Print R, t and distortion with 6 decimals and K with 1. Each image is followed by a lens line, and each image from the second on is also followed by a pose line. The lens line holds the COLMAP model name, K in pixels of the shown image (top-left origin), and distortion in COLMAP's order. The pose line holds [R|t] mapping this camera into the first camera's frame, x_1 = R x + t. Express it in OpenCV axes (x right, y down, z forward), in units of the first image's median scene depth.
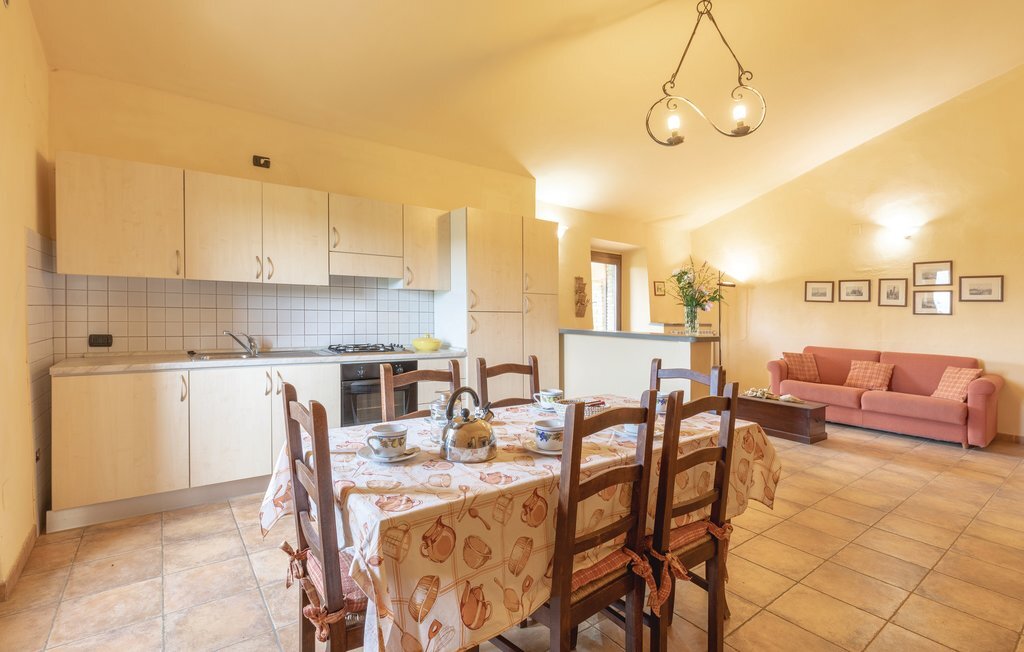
lens RADIAL K [[470.3, 0, 510.6], [0, 470.3, 315.6], [0, 0, 1]] dist [0.000556, -0.000063]
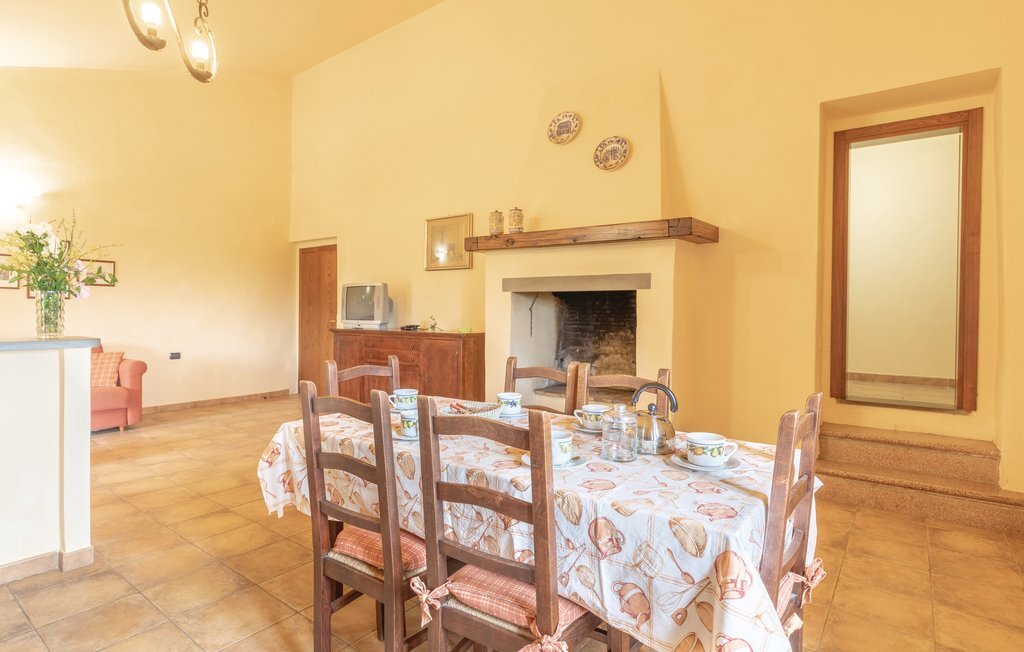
lens RADIAL K [[524.1, 0, 510.4], [0, 524.1, 304.9], [0, 0, 1]] dist [0.000047, 0.000031]
pose [[-0.268575, -0.015453, 0.963135, -0.349147], [-0.007459, 0.999875, 0.013962, -0.012269], [-0.963230, -0.003434, -0.268657, 0.497107]]
